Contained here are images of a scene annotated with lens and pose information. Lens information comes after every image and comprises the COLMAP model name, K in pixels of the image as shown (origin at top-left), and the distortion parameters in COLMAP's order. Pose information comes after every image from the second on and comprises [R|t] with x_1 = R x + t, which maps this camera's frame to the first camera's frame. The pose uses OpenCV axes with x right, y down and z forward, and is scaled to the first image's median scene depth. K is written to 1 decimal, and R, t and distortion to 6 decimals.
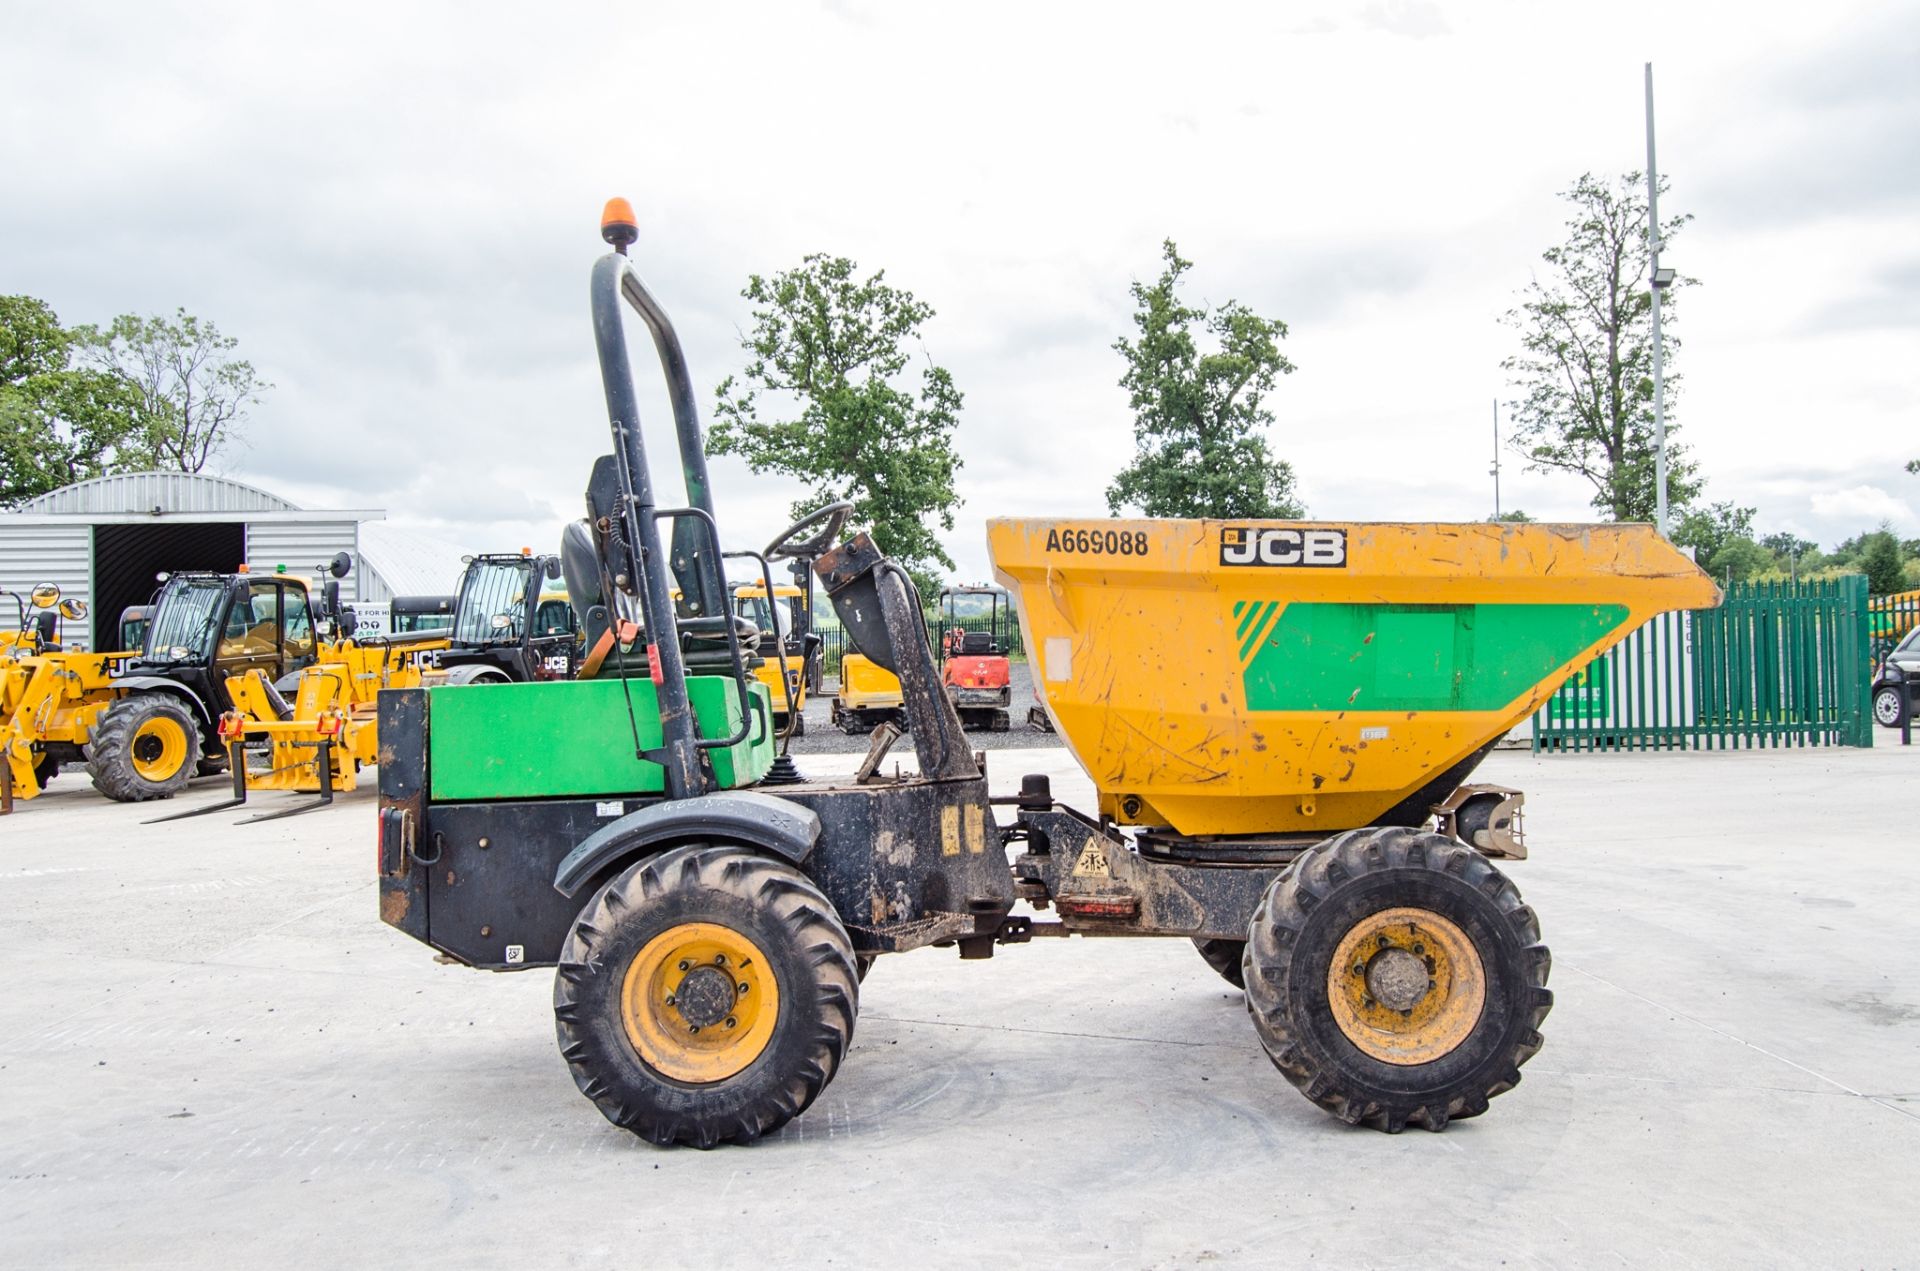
lens RADIAL K [[1475.4, 0, 1003.5], [0, 1475.4, 638.1], [0, 0, 1]] dist [-0.013238, 0.020346]
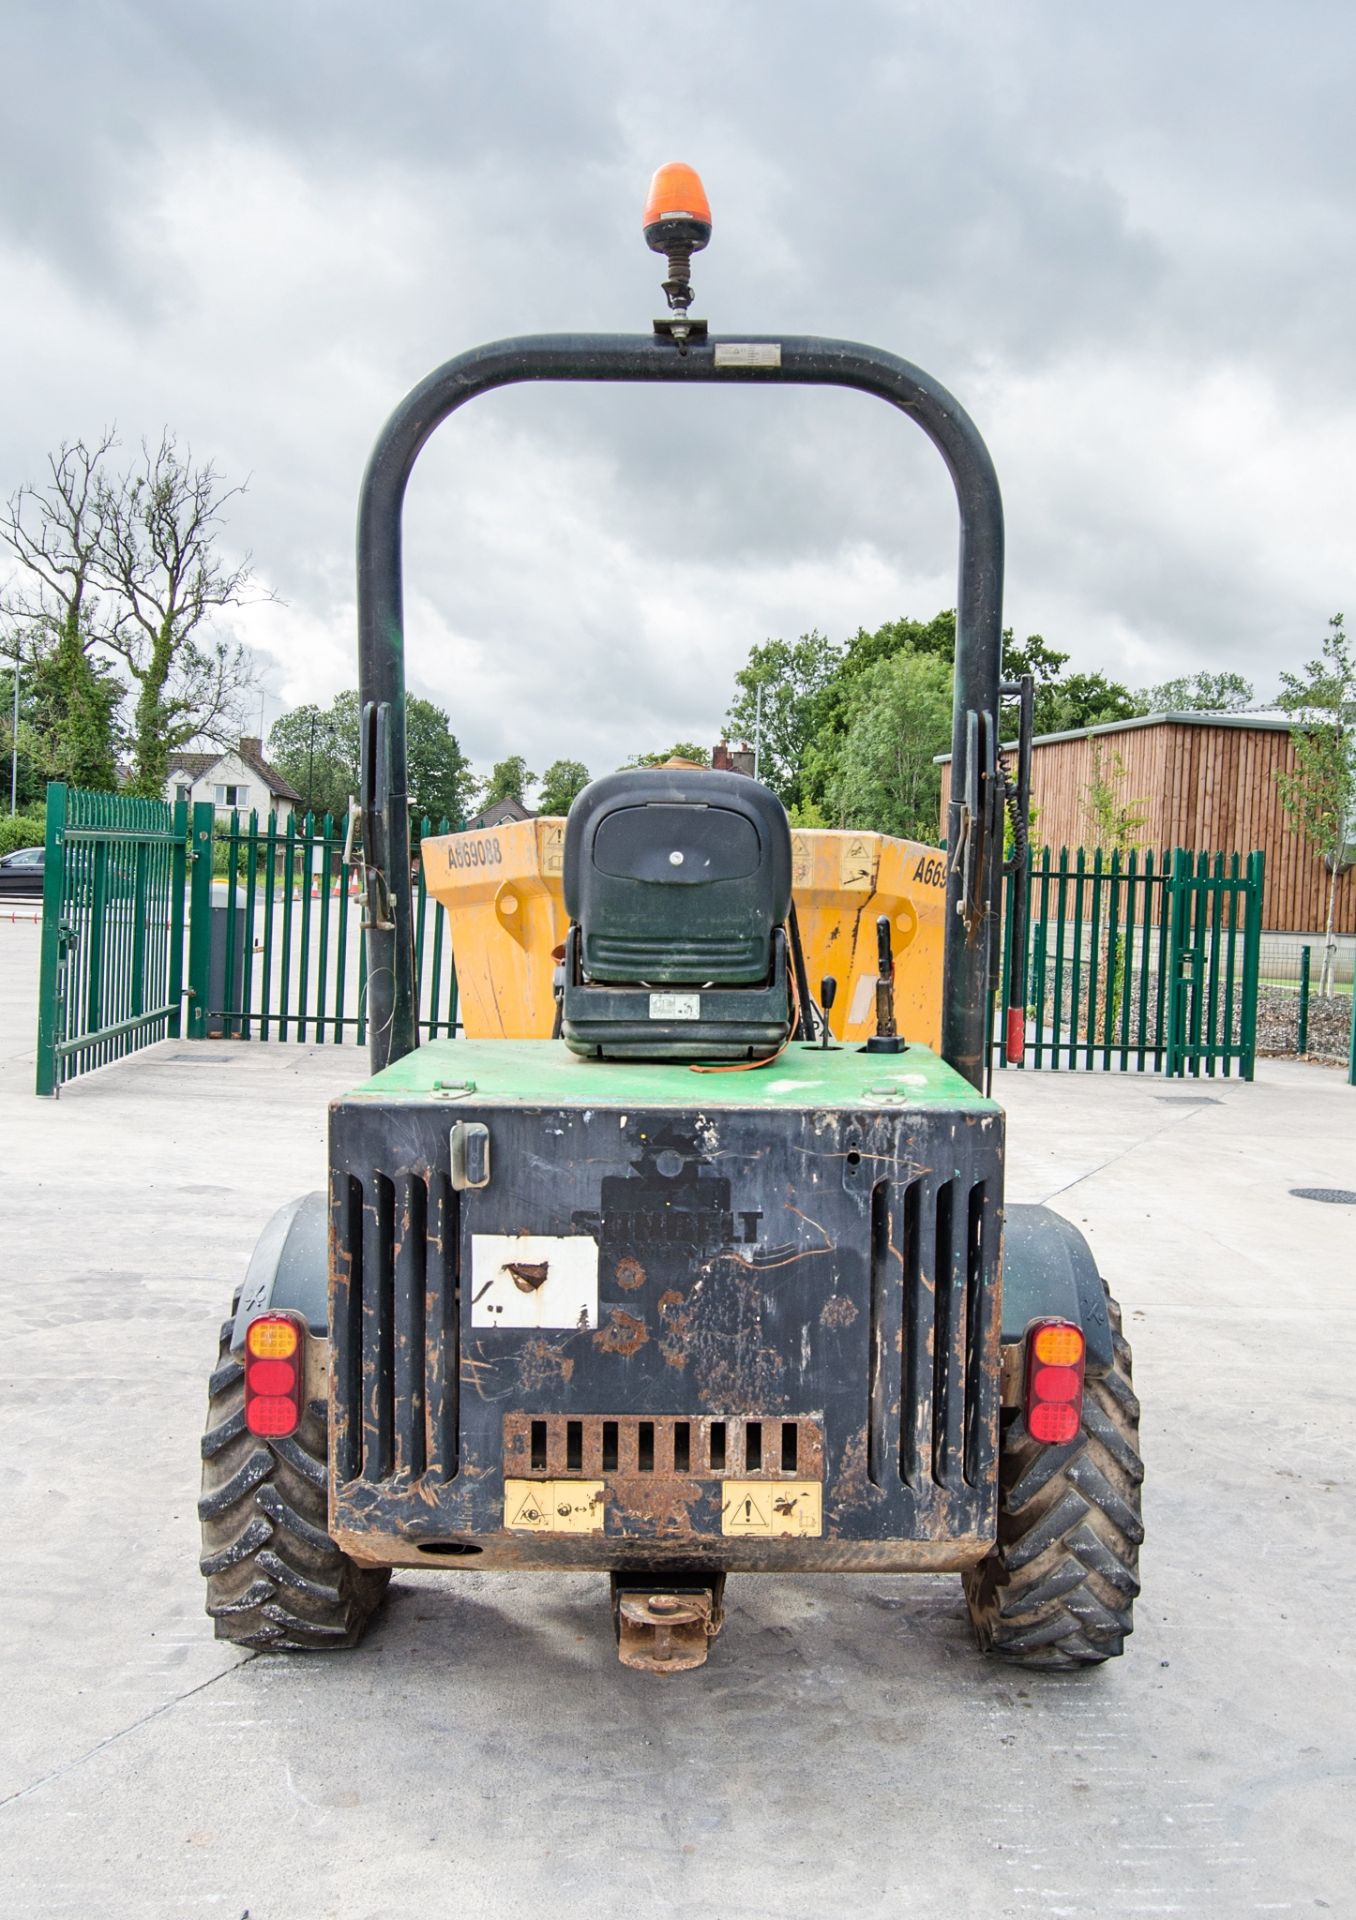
lens RADIAL K [[1828.5, 0, 724.8], [0, 1828.5, 964.1], [0, 0, 1]] dist [-0.008855, 0.000000]
pose [[0.010864, -0.019433, 0.999752, -0.993157], [-0.059745, 0.998012, 0.020048, -0.021978], [-0.998155, -0.059948, 0.009681, 1.016467]]
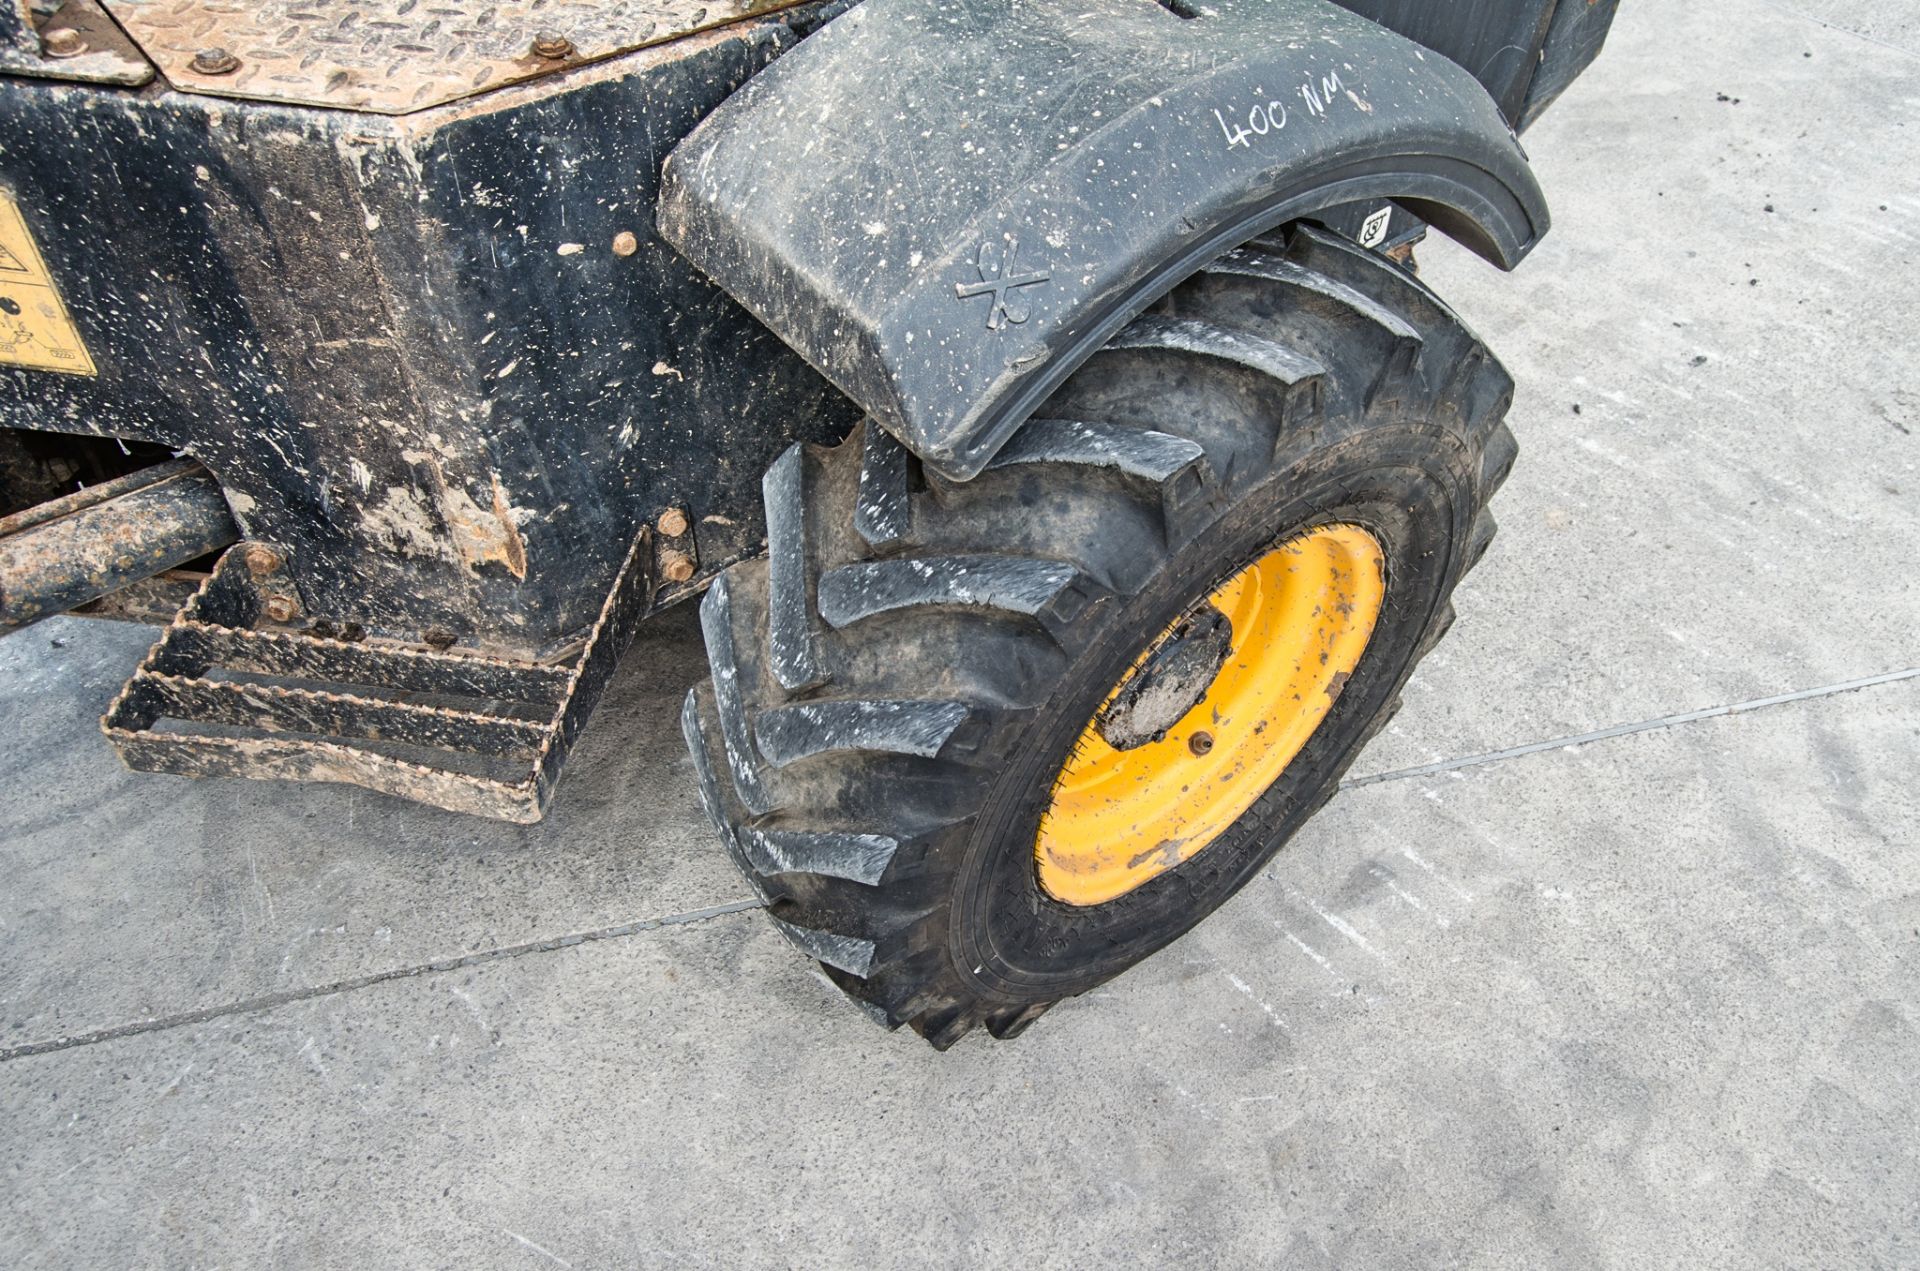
lens RADIAL K [[1475.4, 0, 975.4], [0, 1475.4, 633.6], [0, 0, 1]] dist [-0.013238, 0.020346]
pose [[-0.790775, 0.443213, -0.422181, -0.034601], [-0.002076, 0.687772, 0.725924, 0.013575], [0.612103, 0.574919, -0.542952, 1.335858]]
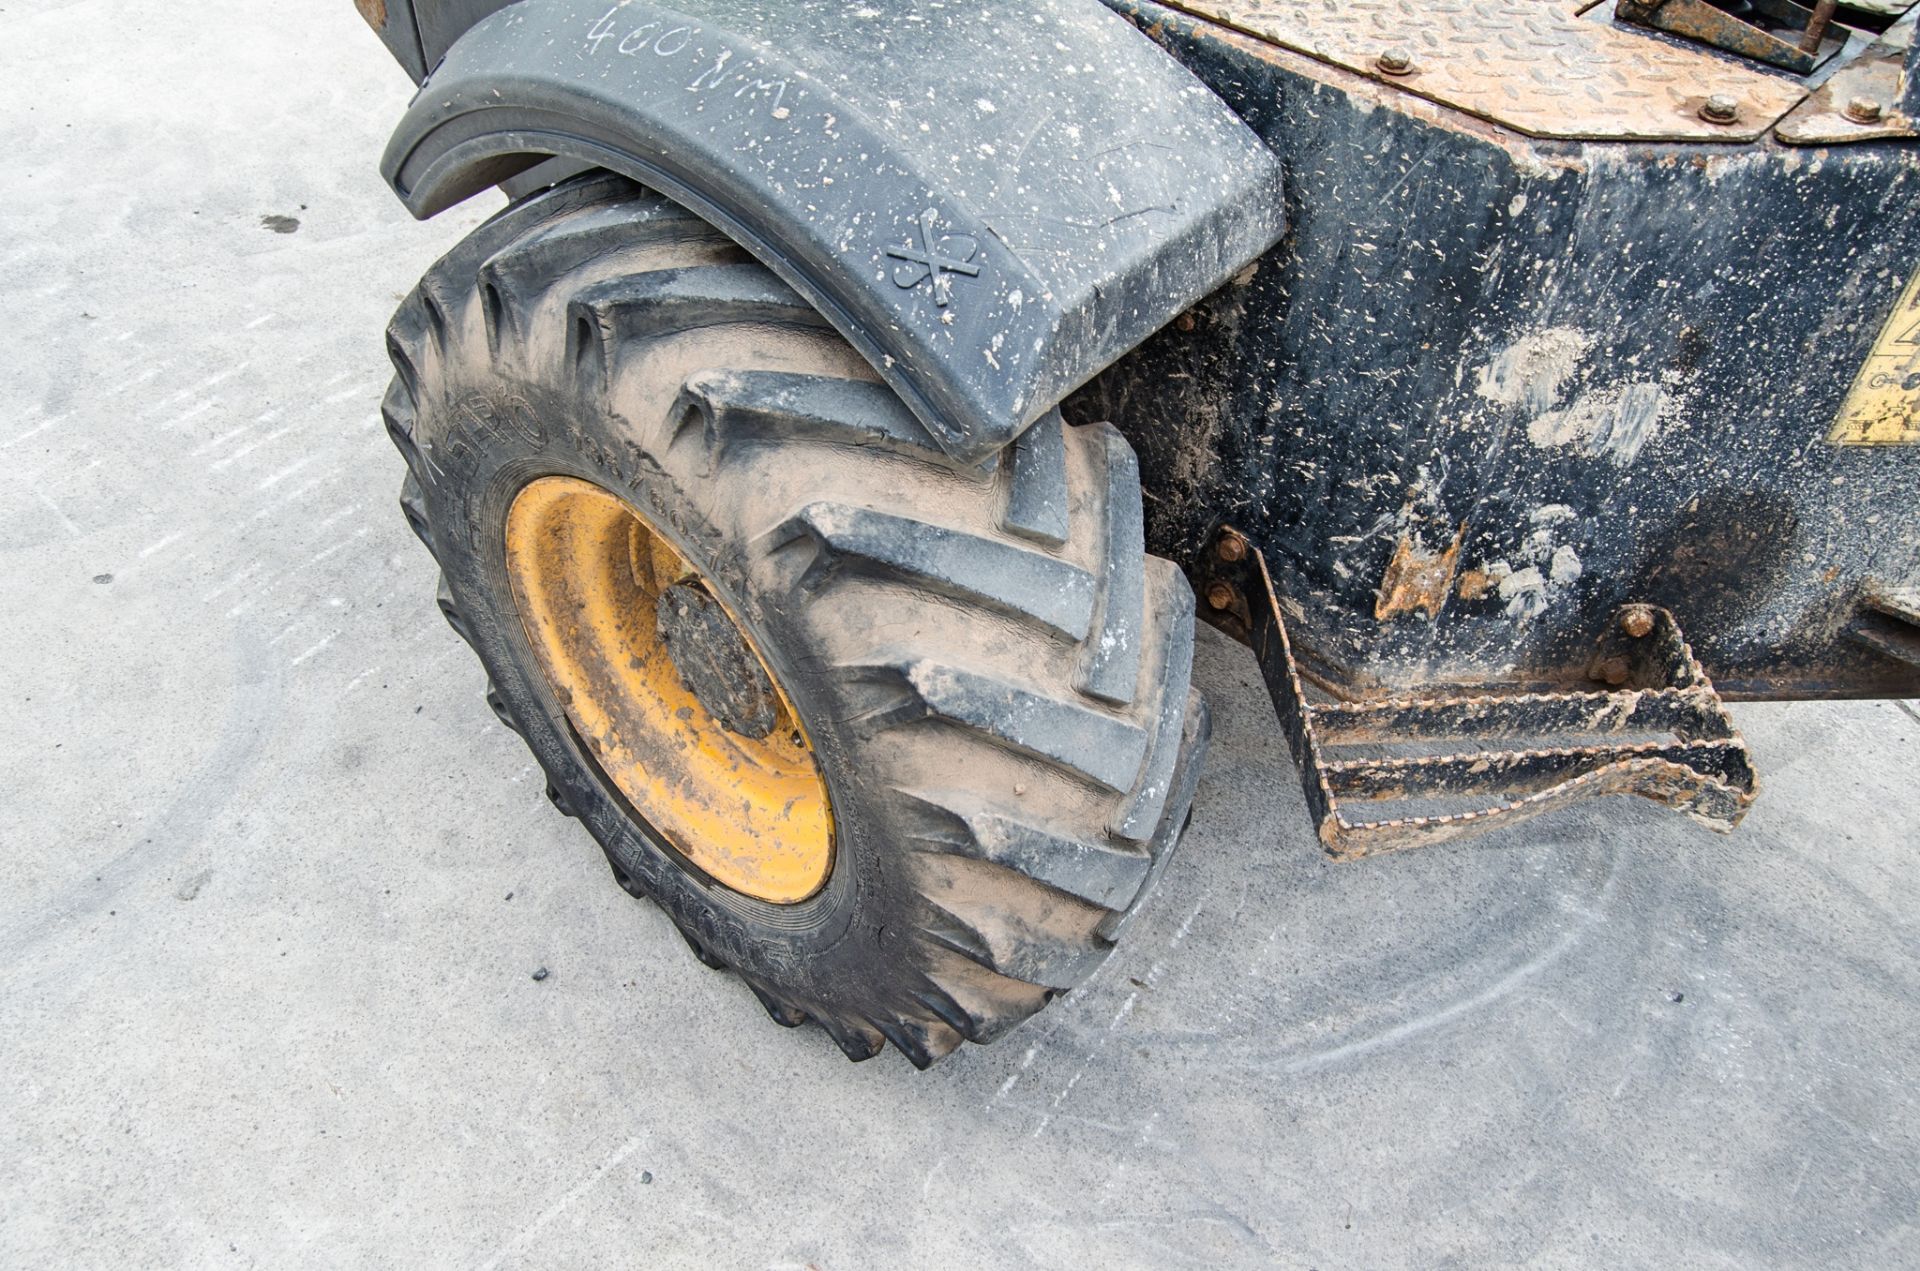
lens RADIAL K [[1475.4, 0, 966.9], [0, 1475.4, 624.0], [0, 0, 1]] dist [-0.013238, 0.020346]
pose [[0.727346, 0.520381, -0.447405, -0.019882], [-0.034691, 0.678983, 0.733333, -0.000093], [0.685393, -0.517866, 0.511909, 0.750556]]
